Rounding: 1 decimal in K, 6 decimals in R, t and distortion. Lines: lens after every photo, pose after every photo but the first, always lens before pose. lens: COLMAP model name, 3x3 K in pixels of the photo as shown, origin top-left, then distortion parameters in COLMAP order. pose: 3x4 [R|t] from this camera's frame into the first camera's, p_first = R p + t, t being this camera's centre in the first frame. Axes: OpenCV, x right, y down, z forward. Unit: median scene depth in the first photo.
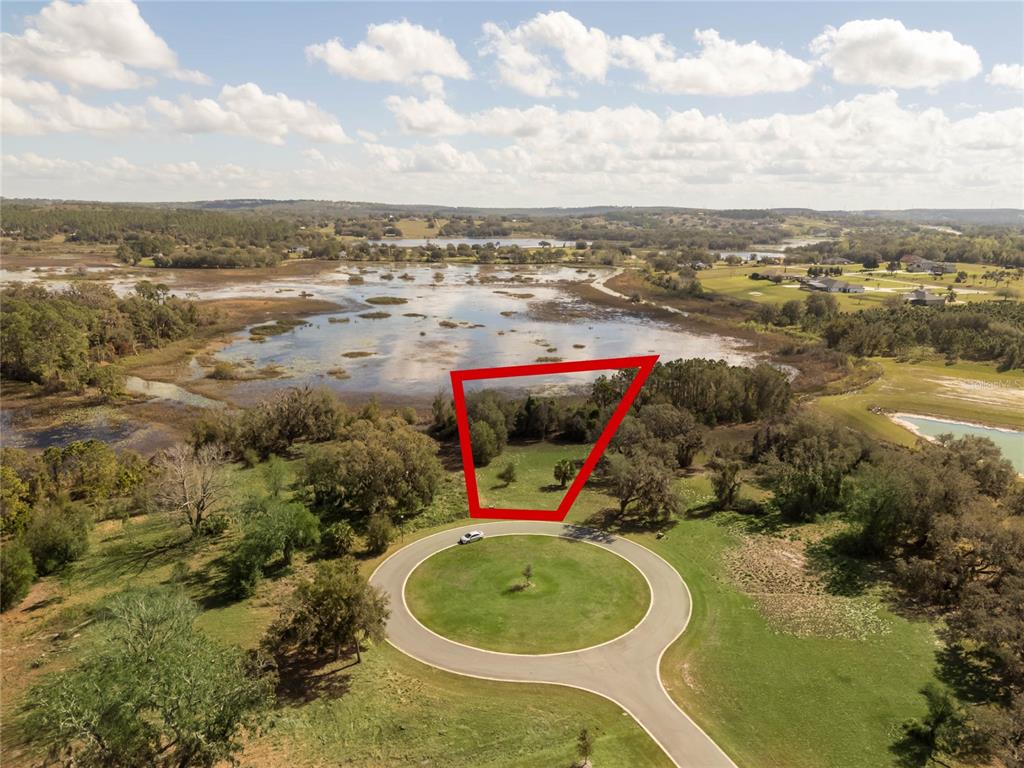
lens RADIAL K [[750.2, 0, 511.5], [0, 750.2, 380.2], [0, 0, 1]] dist [0.080424, -0.077855]
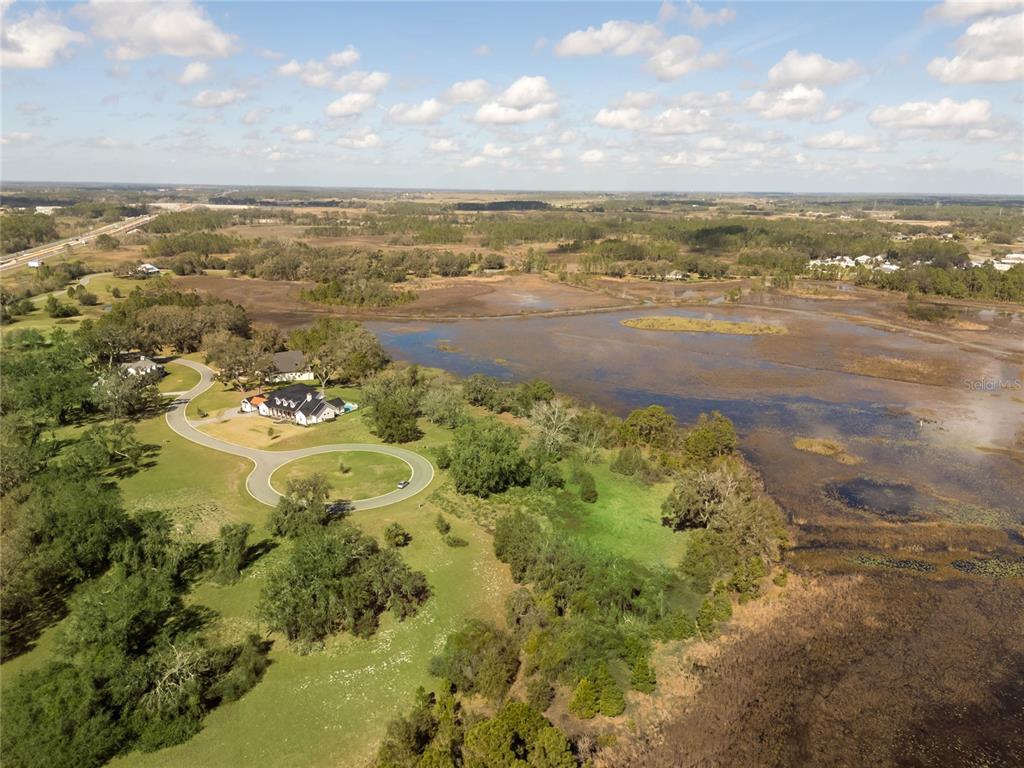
lens RADIAL K [[750.2, 0, 511.5], [0, 750.2, 380.2], [0, 0, 1]] dist [0.080424, -0.077855]
pose [[-0.790072, 0.129333, -0.599215, 0.134238], [-0.161683, 0.898914, 0.407201, -0.129244], [0.591307, 0.418601, -0.689296, 0.428758]]
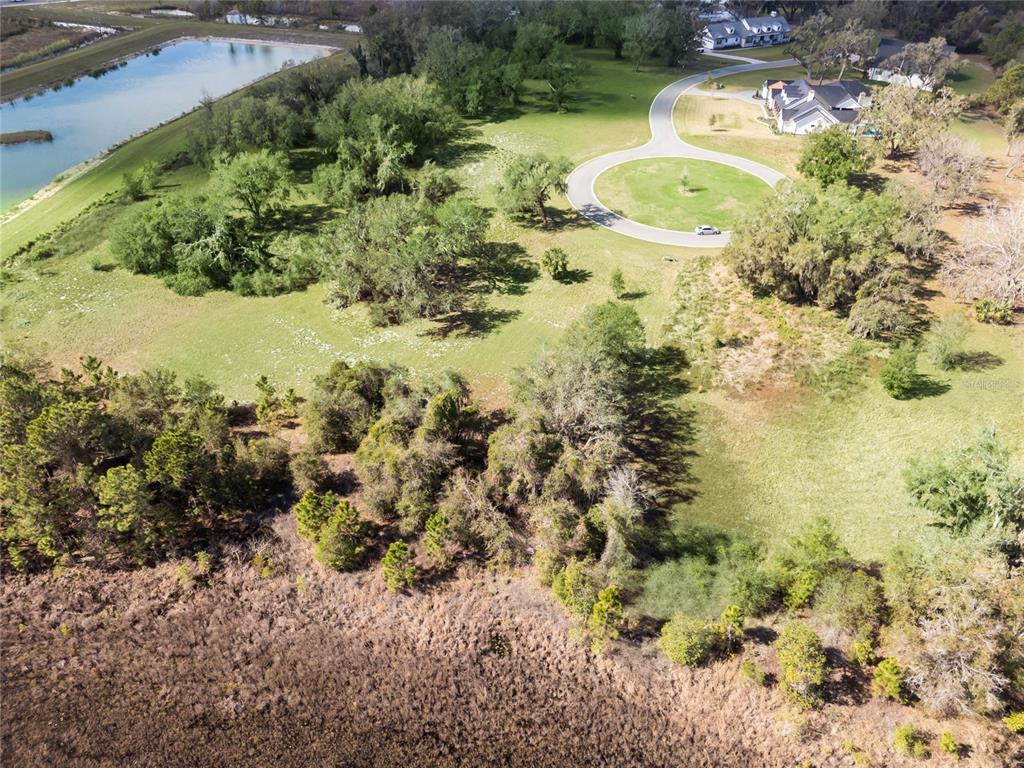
lens RADIAL K [[750.2, 0, 511.5], [0, 750.2, 380.2], [0, 0, 1]] dist [0.080424, -0.077855]
pose [[-0.887238, -0.293512, 0.355892, -0.051423], [0.081254, 0.659985, 0.746872, -0.097131], [-0.454099, 0.691571, -0.561715, 0.385692]]
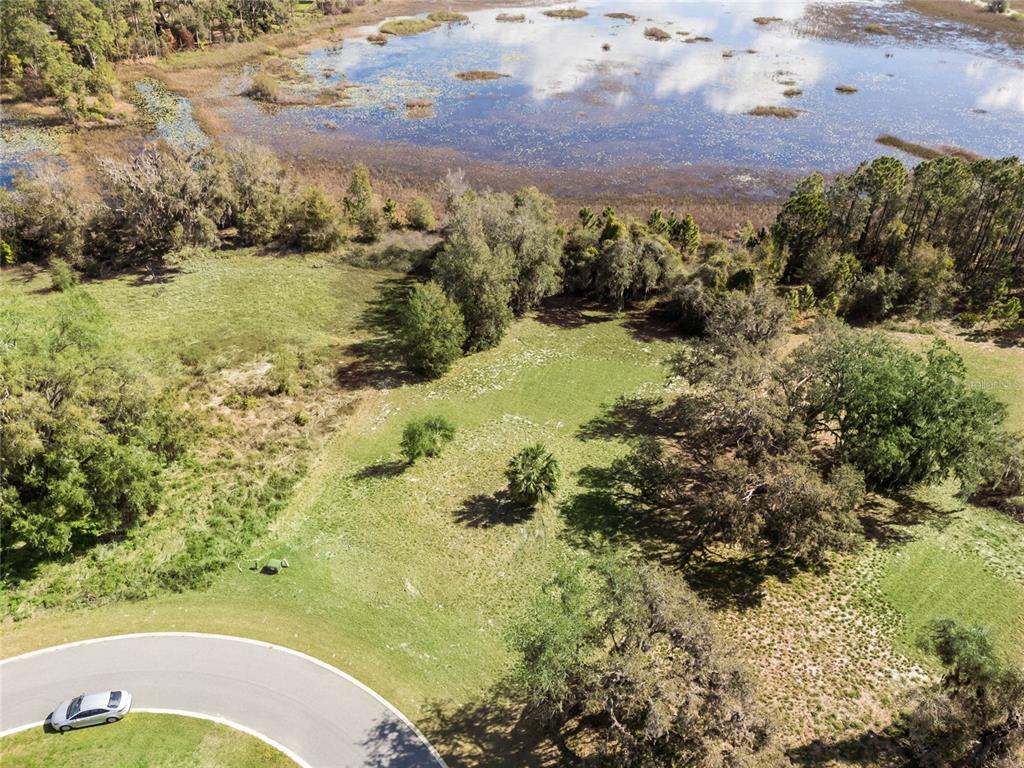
lens RADIAL K [[750.2, 0, 511.5], [0, 750.2, 380.2], [0, 0, 1]] dist [0.080424, -0.077855]
pose [[0.927856, 0.209317, -0.308656, 0.042322], [-0.087180, 0.926443, 0.366200, -0.016311], [0.362605, -0.312872, 0.877855, 0.166612]]
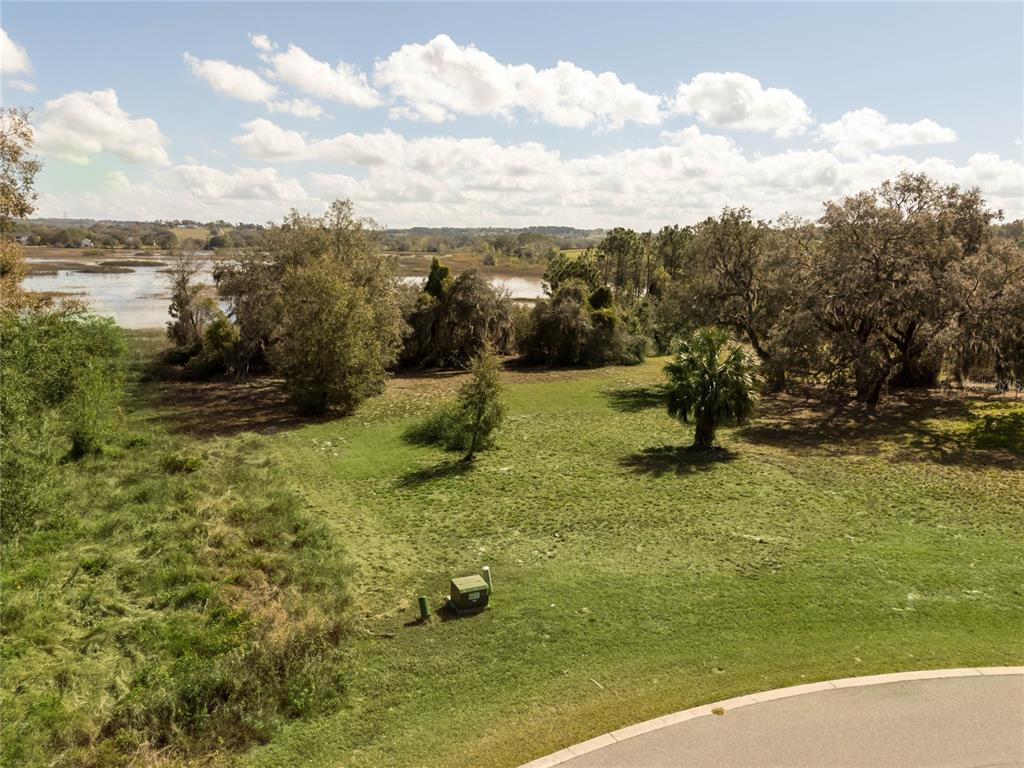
lens RADIAL K [[752.9, 0, 512.0], [0, 752.9, 384.0], [0, 0, 1]] dist [0.059667, -0.043731]
pose [[0.966307, -0.048262, 0.252827, -0.012016], [0.056668, 0.998053, -0.026071, 0.030755], [-0.251077, 0.039520, 0.967160, 0.195813]]
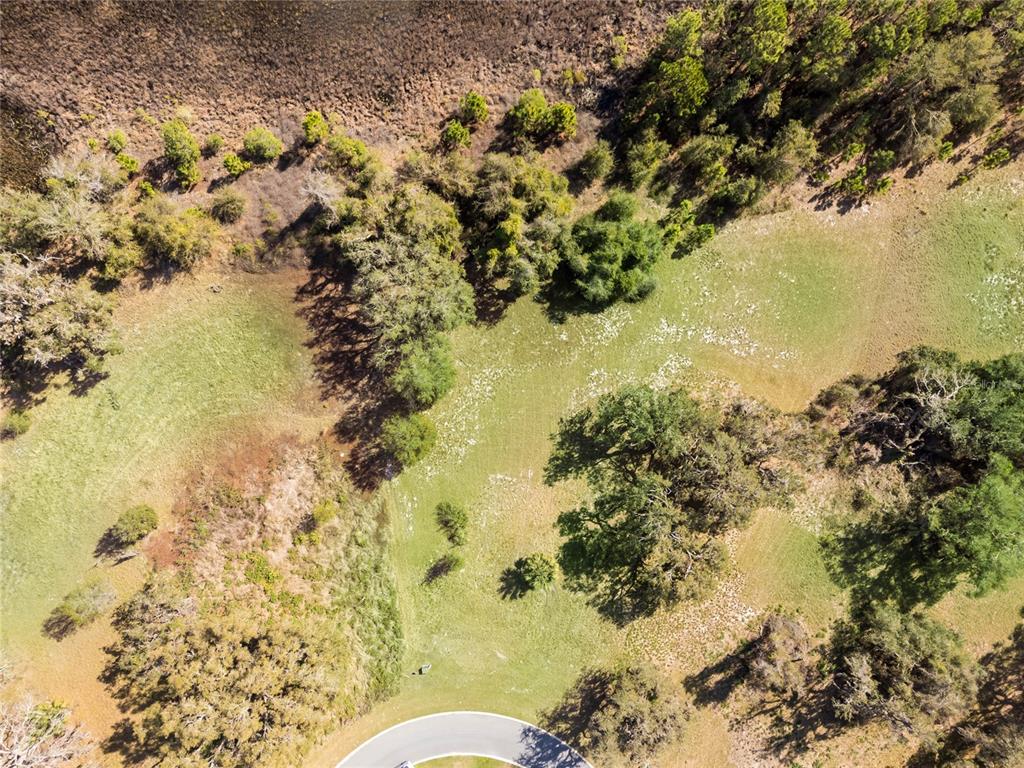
lens RADIAL K [[750.2, 0, 511.5], [0, 750.2, 380.2], [0, 0, 1]] dist [0.080424, -0.077855]
pose [[0.999314, 0.035589, 0.010233, 0.008393], [-0.017905, 0.222478, 0.974773, -0.132773], [0.032415, -0.974288, 0.222963, 0.252160]]
